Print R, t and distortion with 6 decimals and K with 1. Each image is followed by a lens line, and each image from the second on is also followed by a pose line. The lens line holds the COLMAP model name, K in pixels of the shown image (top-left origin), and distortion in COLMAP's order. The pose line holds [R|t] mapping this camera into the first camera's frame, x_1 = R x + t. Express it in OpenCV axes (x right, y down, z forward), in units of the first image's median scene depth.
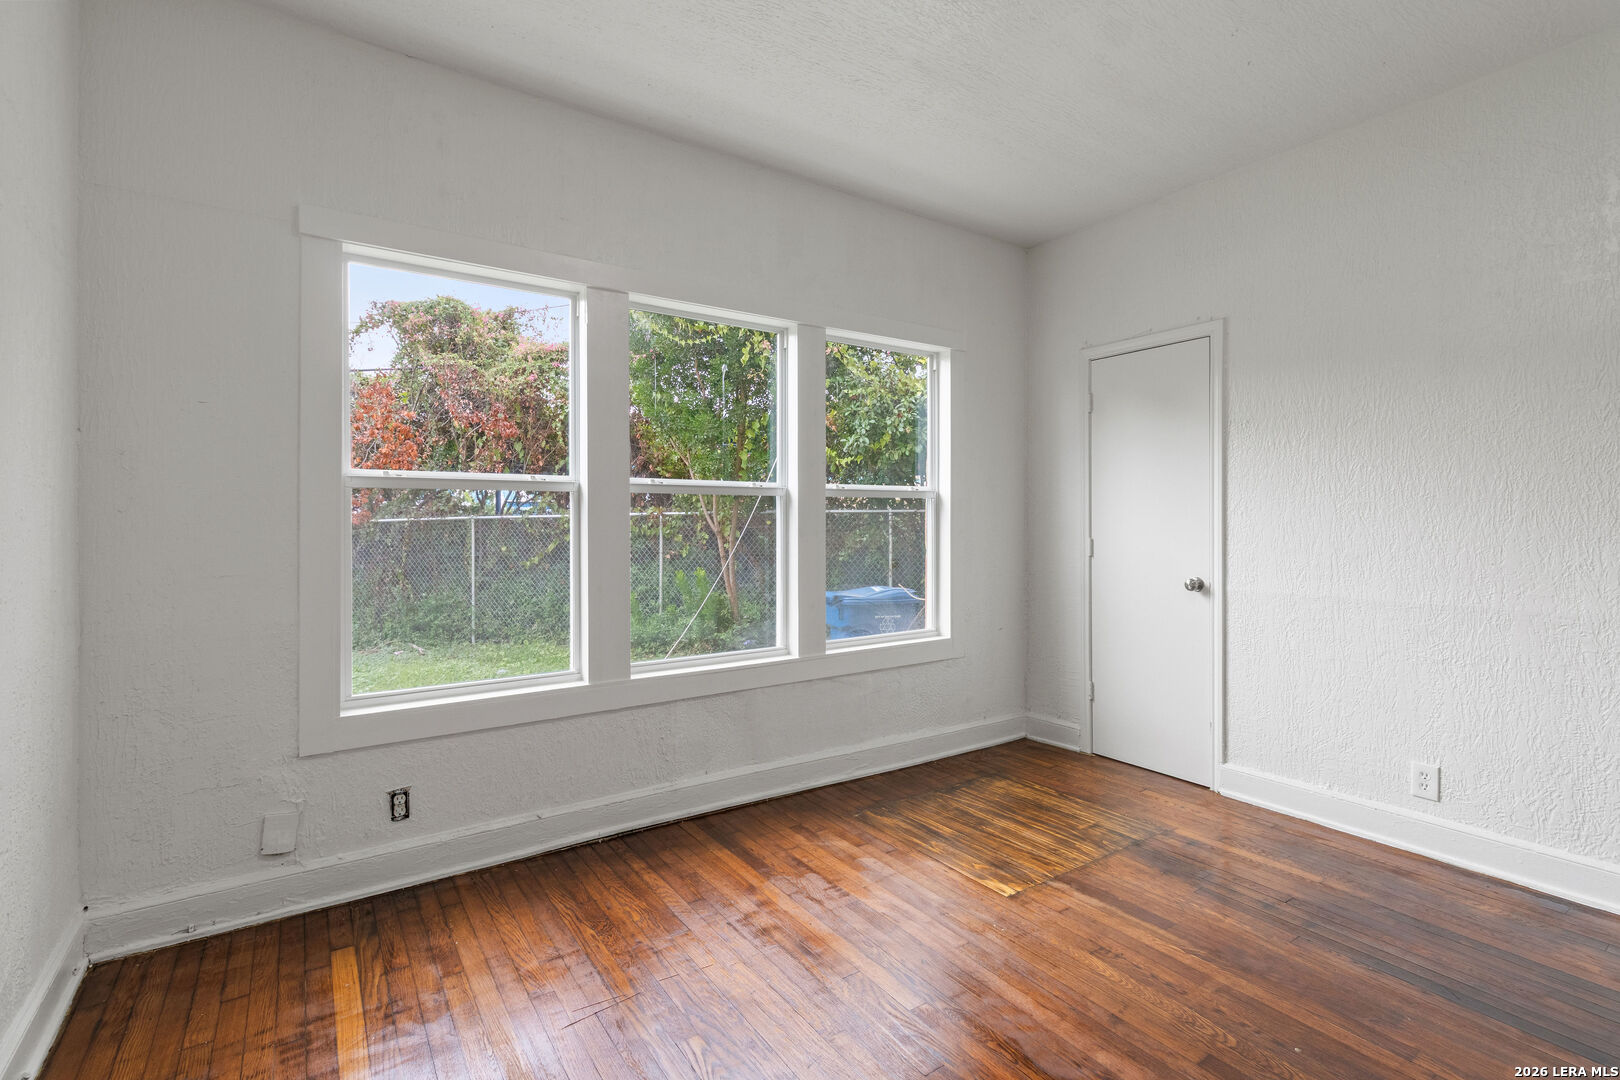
lens RADIAL K [[738.9, 0, 815.7], [0, 738.9, 523.9], [0, 0, 1]] dist [0.000861, 0.000216]
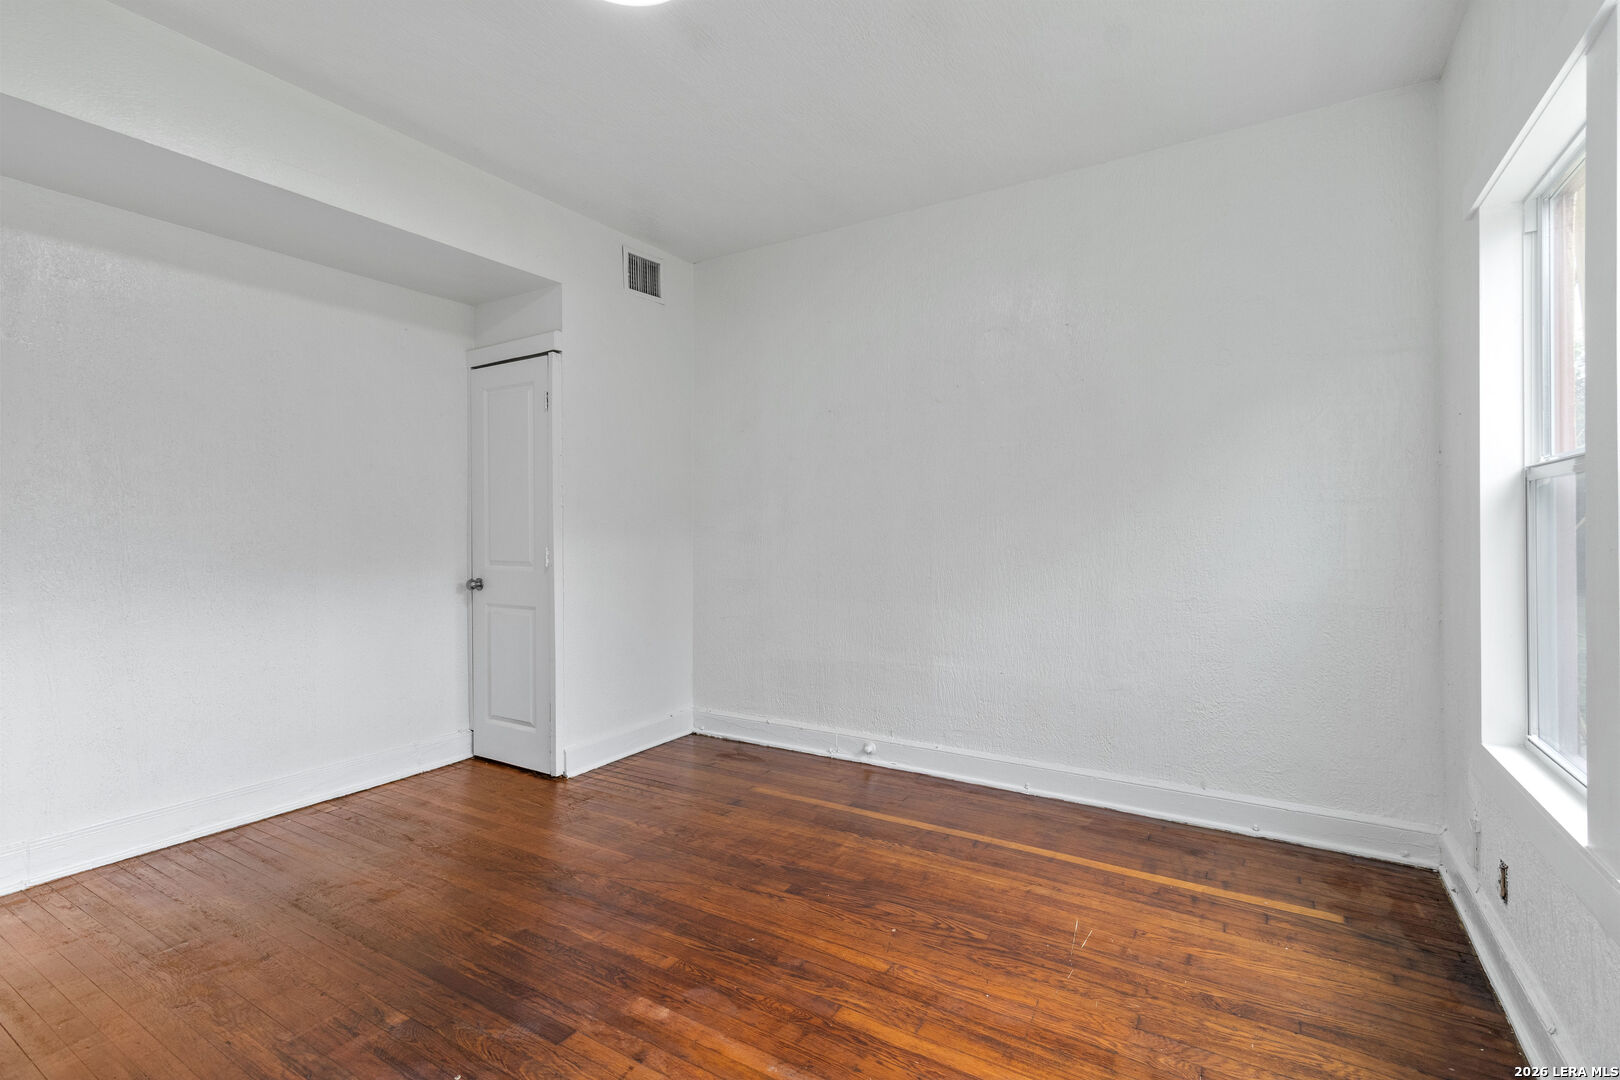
lens RADIAL K [[738.9, 0, 815.7], [0, 738.9, 523.9], [0, 0, 1]] dist [0.000861, 0.000216]
pose [[-0.913404, 0.000225, -0.407054, 0.403273], [0.001252, 0.999997, -0.002258, -0.000537], [0.407052, -0.002572, -0.913401, 1.347170]]
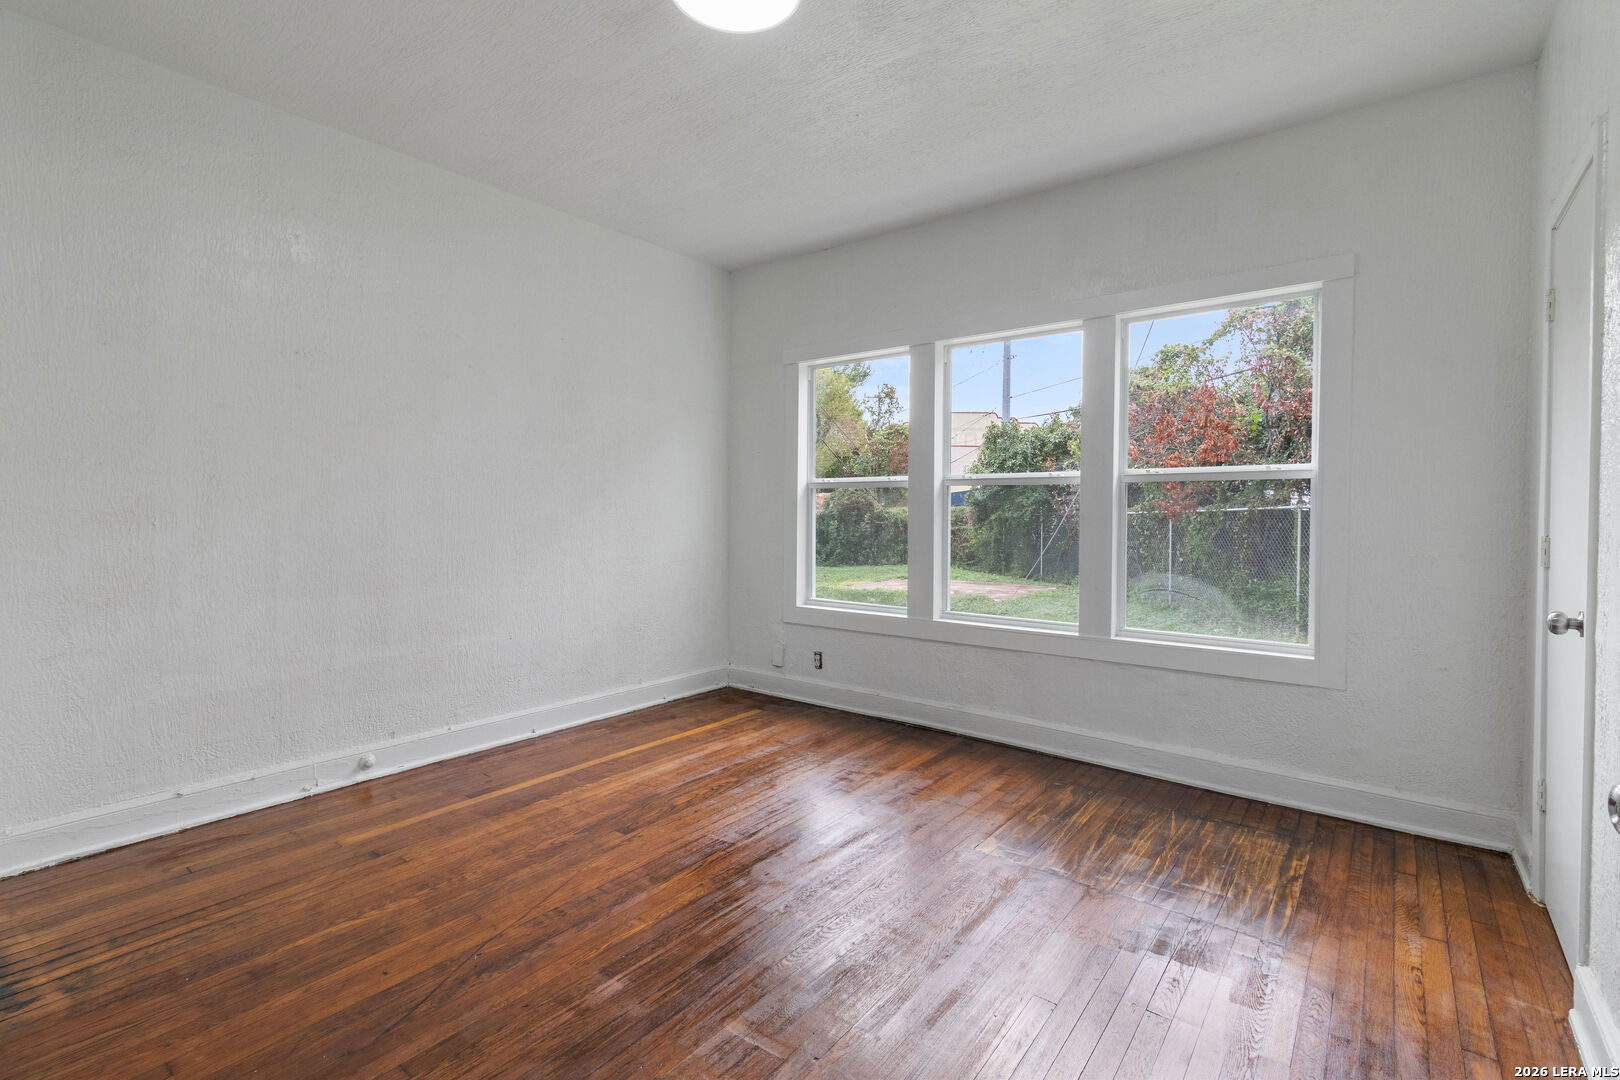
lens RADIAL K [[738.9, 0, 815.7], [0, 738.9, 523.9], [0, 0, 1]] dist [0.000861, 0.000216]
pose [[0.304738, 0.018615, -0.952254, 1.115362], [-0.007654, 0.999825, 0.017095, 0.009432], [0.952405, 0.002079, 0.304827, 0.410955]]
